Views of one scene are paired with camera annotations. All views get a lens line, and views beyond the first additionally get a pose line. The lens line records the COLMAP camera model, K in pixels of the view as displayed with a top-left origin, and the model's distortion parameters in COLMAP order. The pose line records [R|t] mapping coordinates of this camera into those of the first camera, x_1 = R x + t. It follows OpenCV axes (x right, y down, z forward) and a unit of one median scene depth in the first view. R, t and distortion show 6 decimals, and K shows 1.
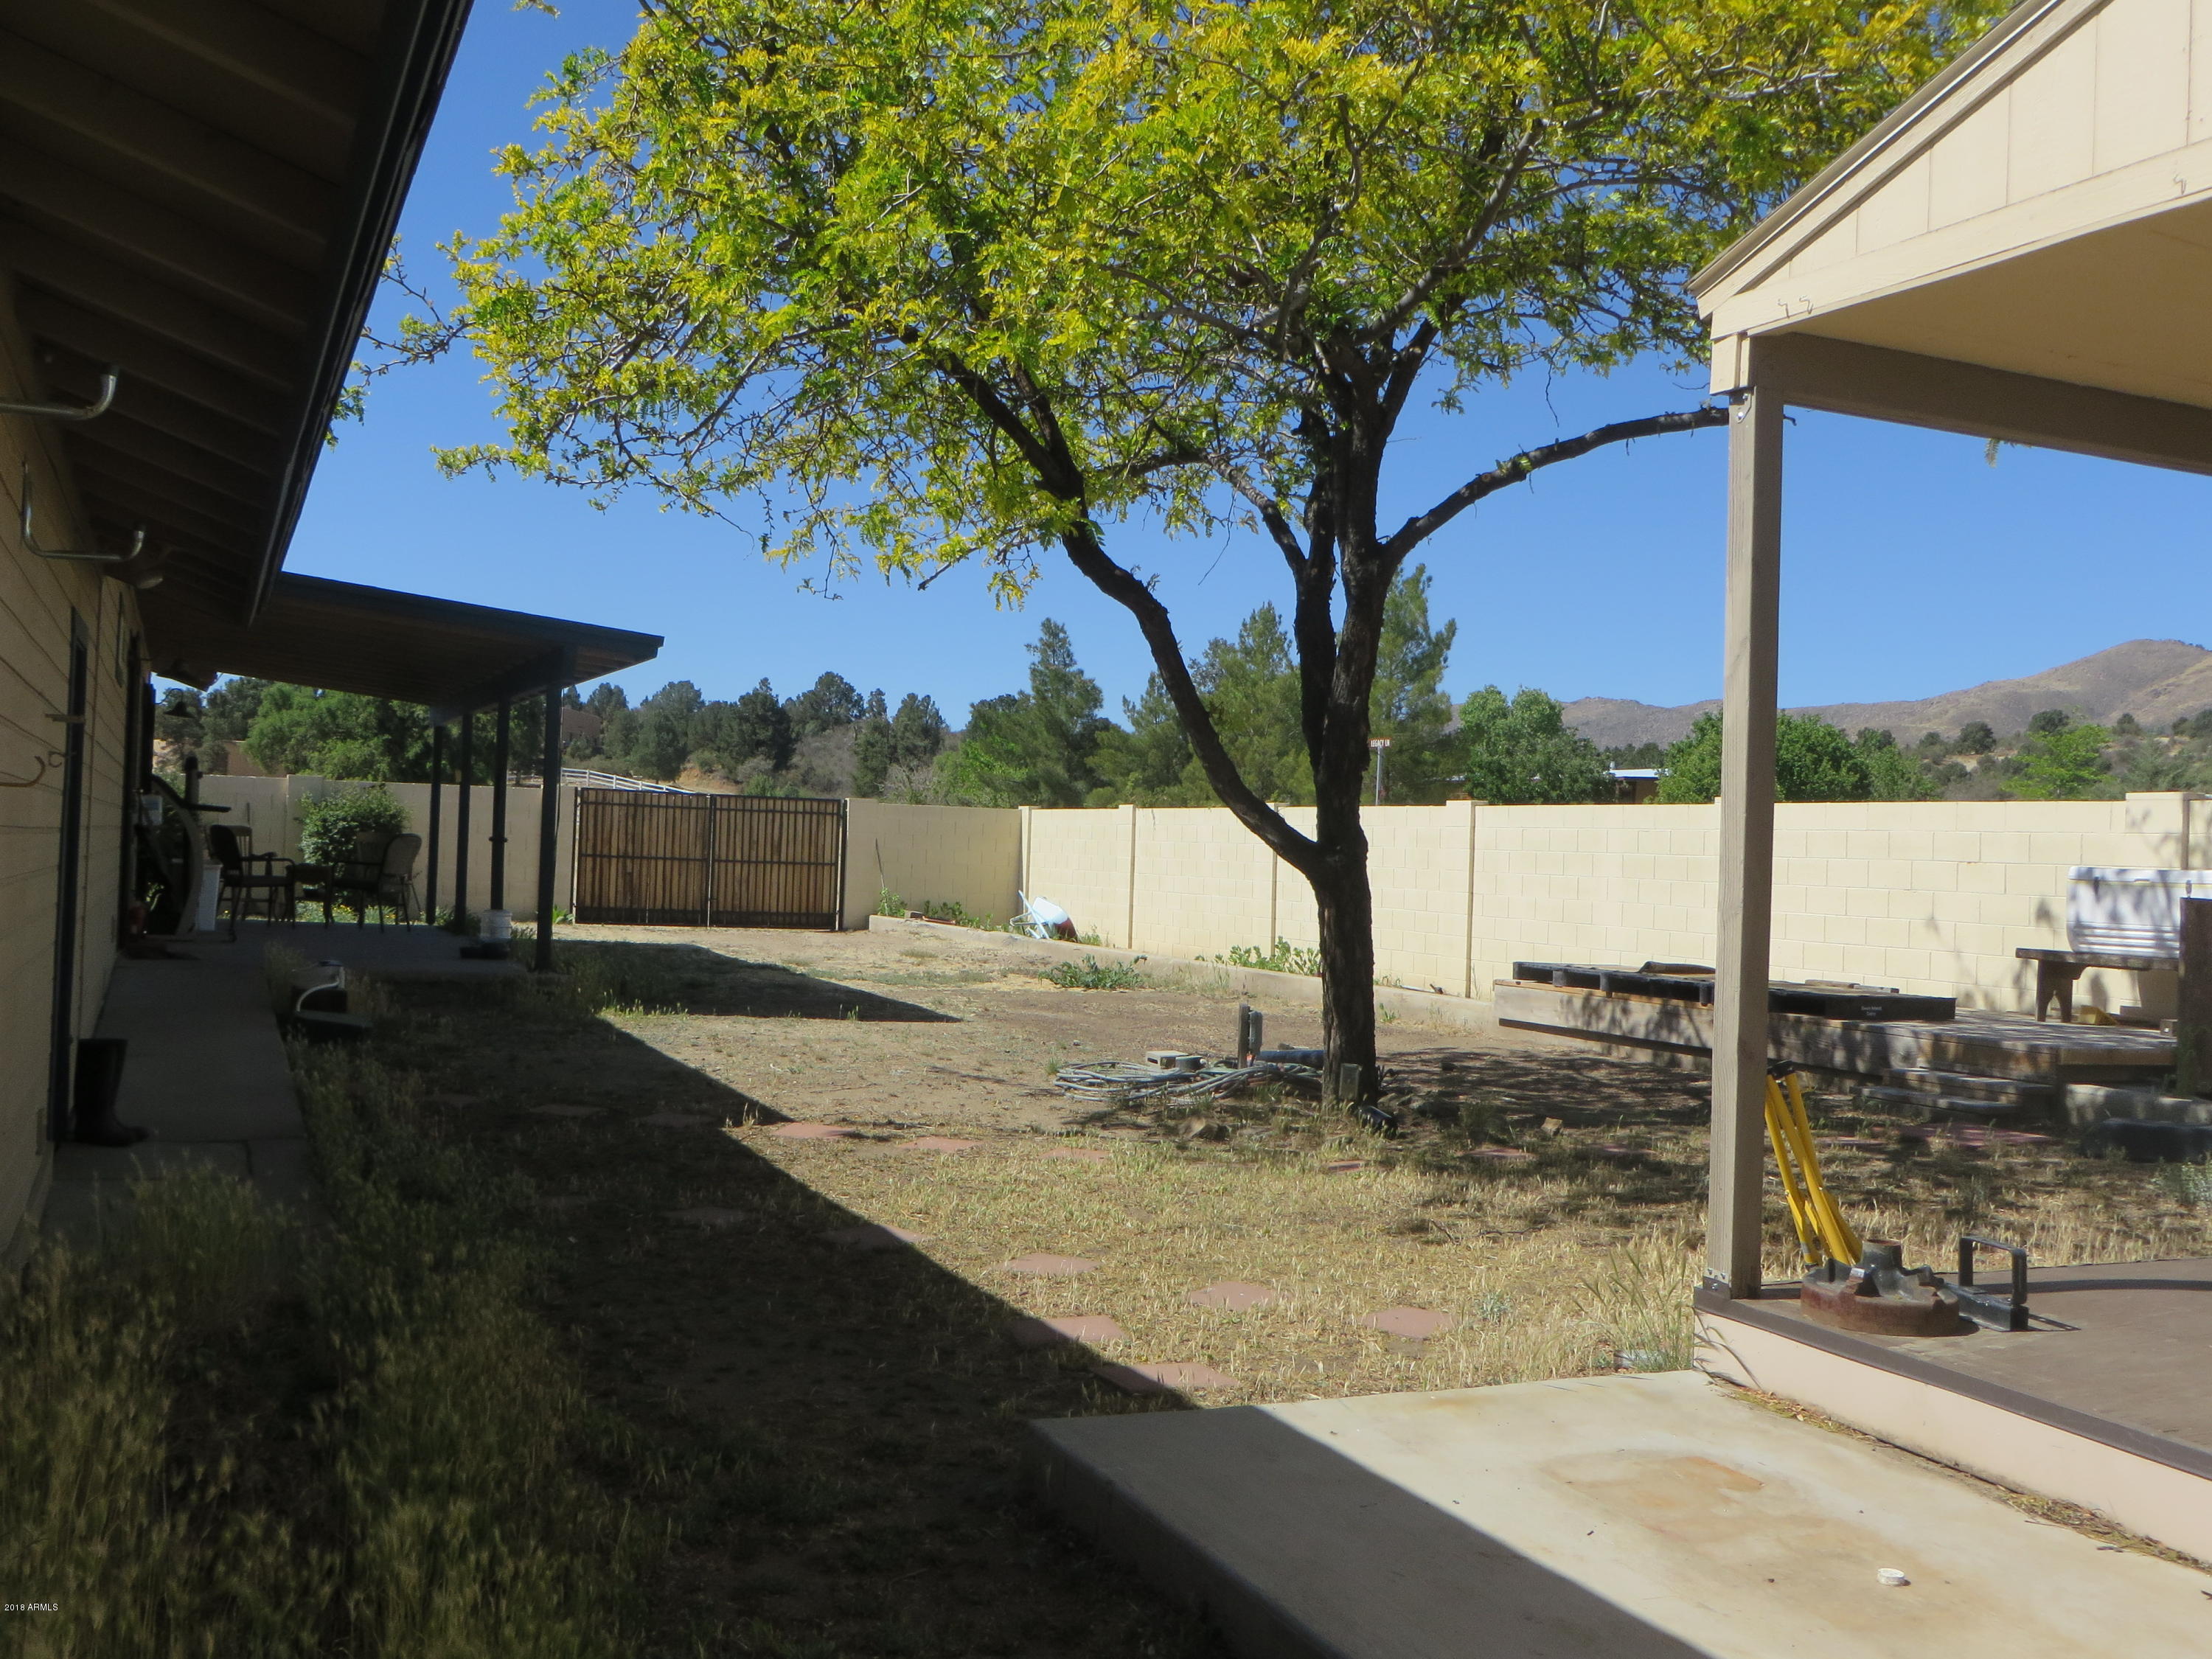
lens RADIAL K [[2107.3, 0, 1106.0], [0, 2107.3, 829.5], [0, 0, 1]] dist [-0.006836, -0.009362]
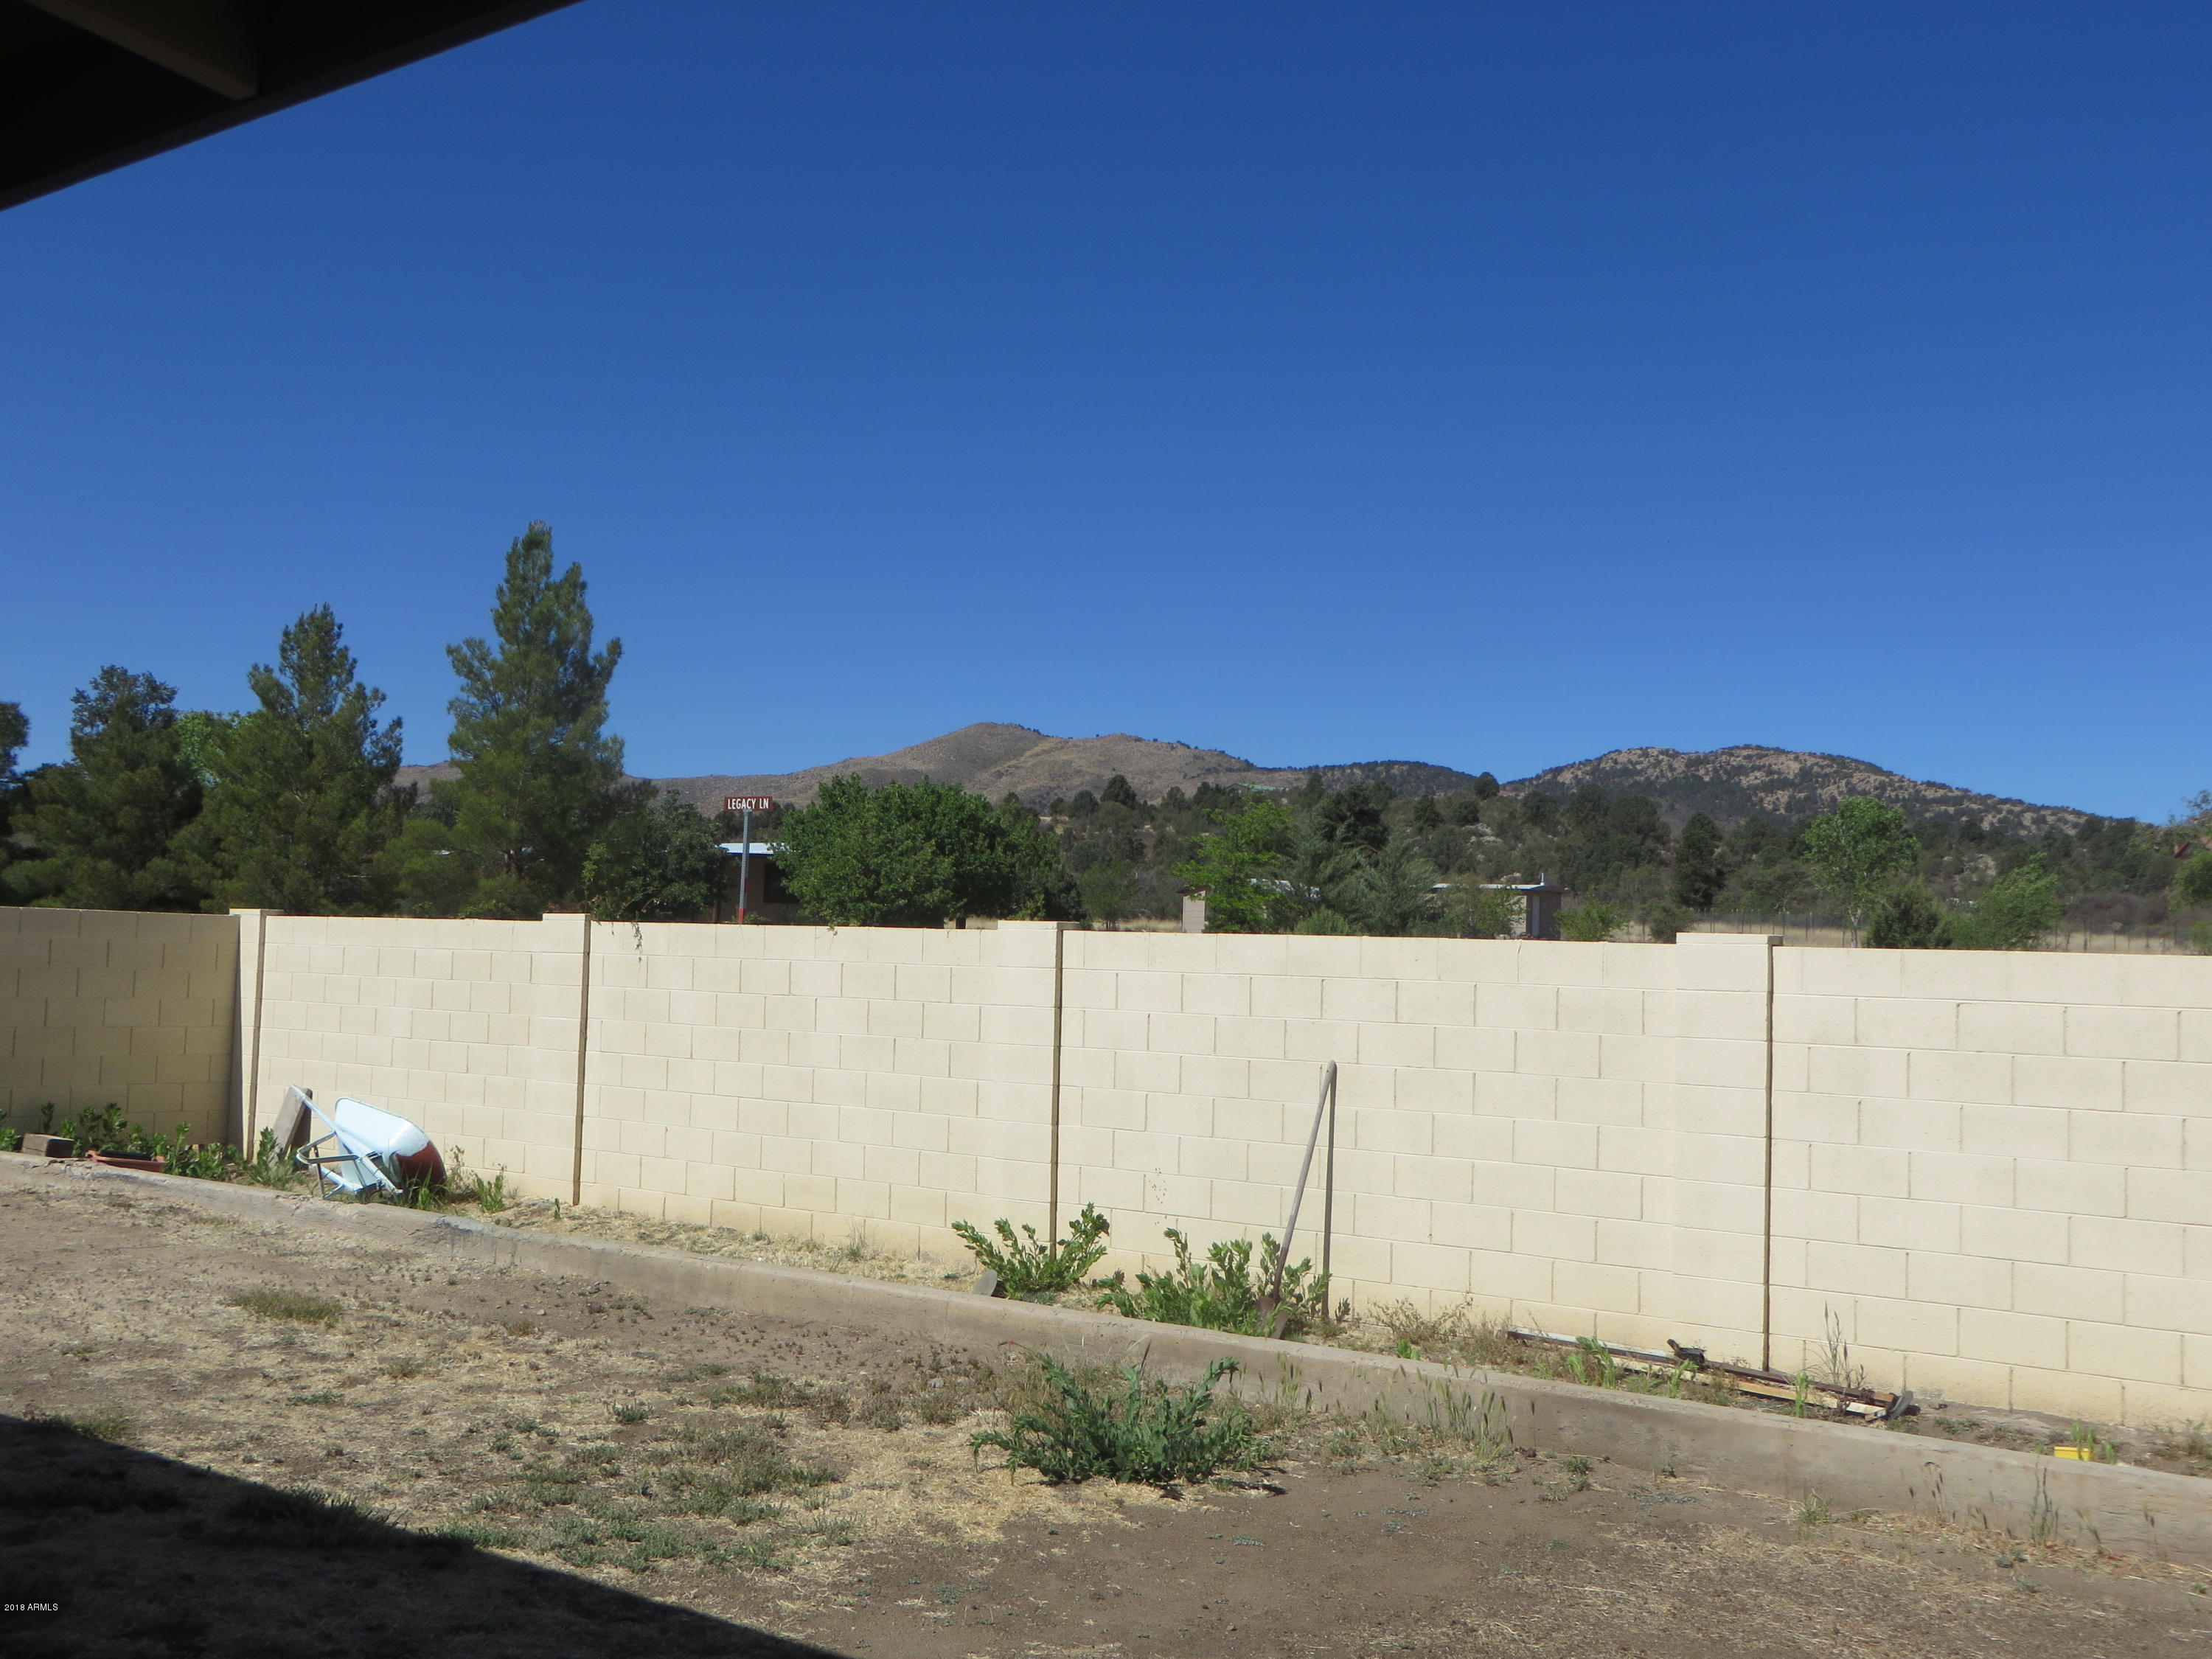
lens RADIAL K [[2212.6, 0, 1106.0], [0, 2212.6, 829.5], [0, 0, 1]] dist [0.006434, 0.003092]
pose [[0.867321, 0.017826, 0.497430, -0.060612], [-0.001470, 0.999446, -0.033253, -0.006351], [-0.497748, 0.028110, 0.866866, 0.201168]]
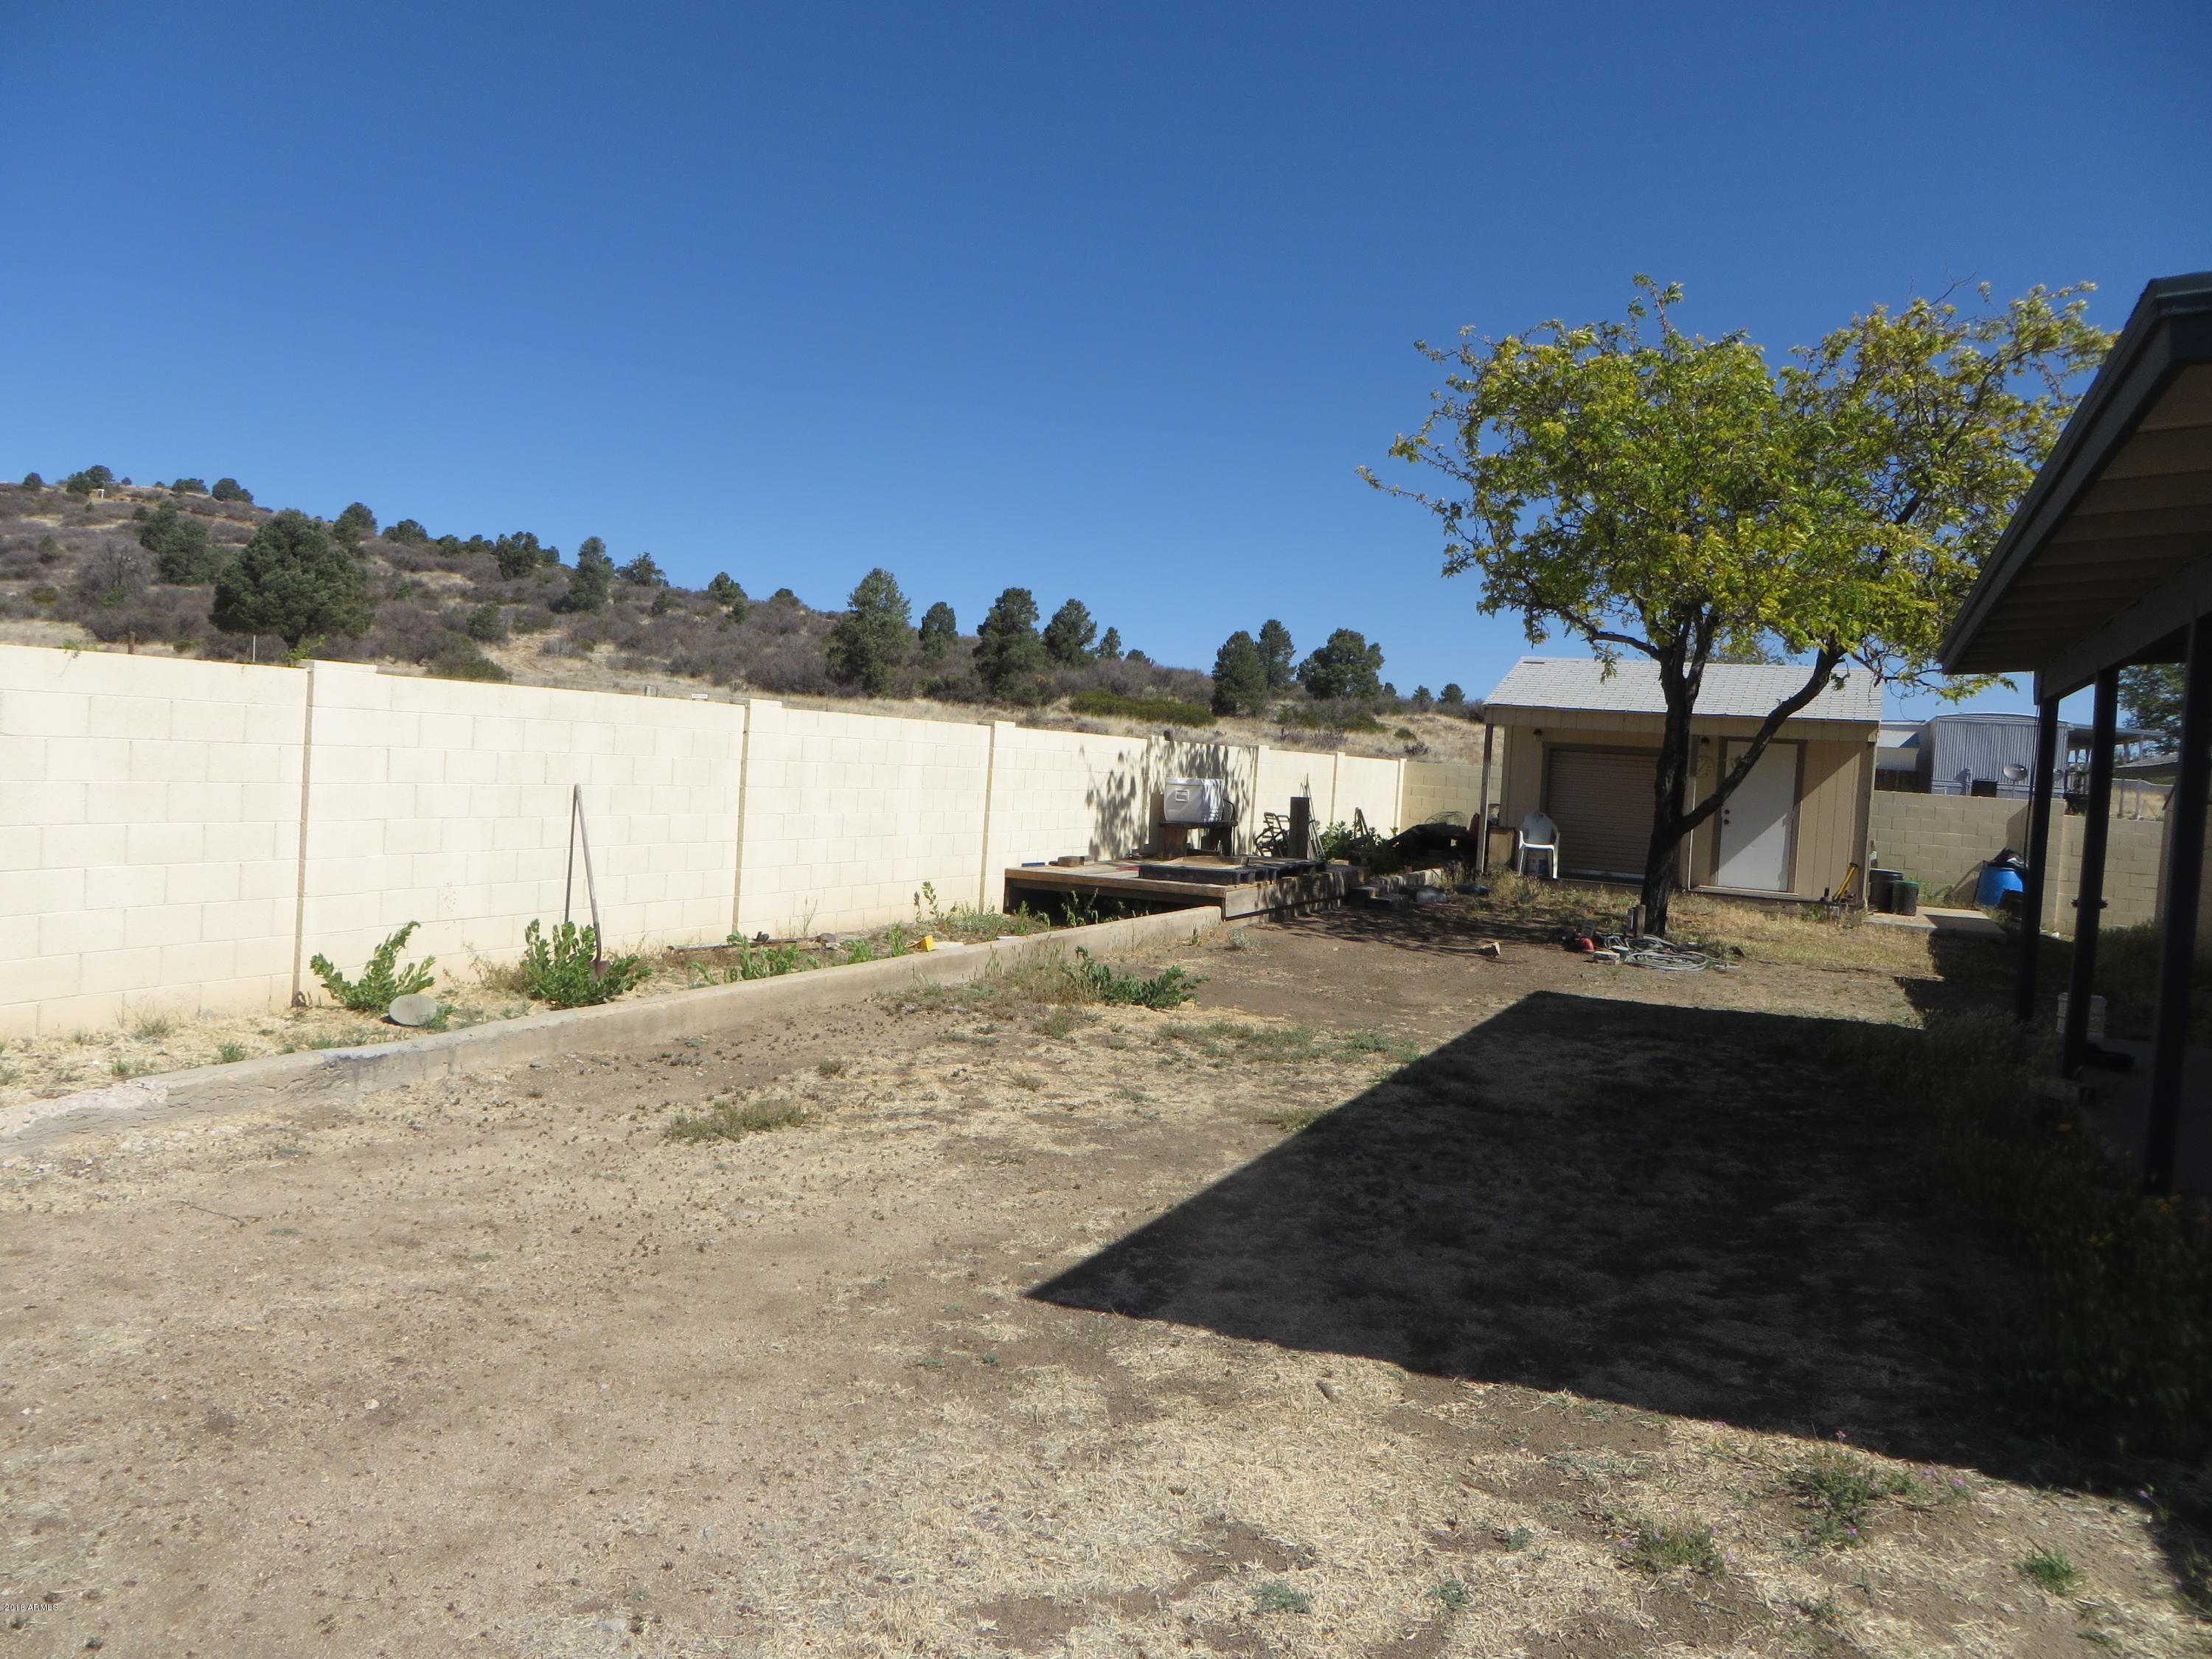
lens RADIAL K [[1639.2, 0, 1106.0], [0, 1639.2, 829.5], [0, 0, 1]] dist [-0.010228, -0.002796]
pose [[-0.662456, -0.112253, 0.740643, -0.150141], [-0.096429, 0.993261, 0.064291, -0.005945], [-0.742868, -0.028829, -0.668816, 0.491066]]
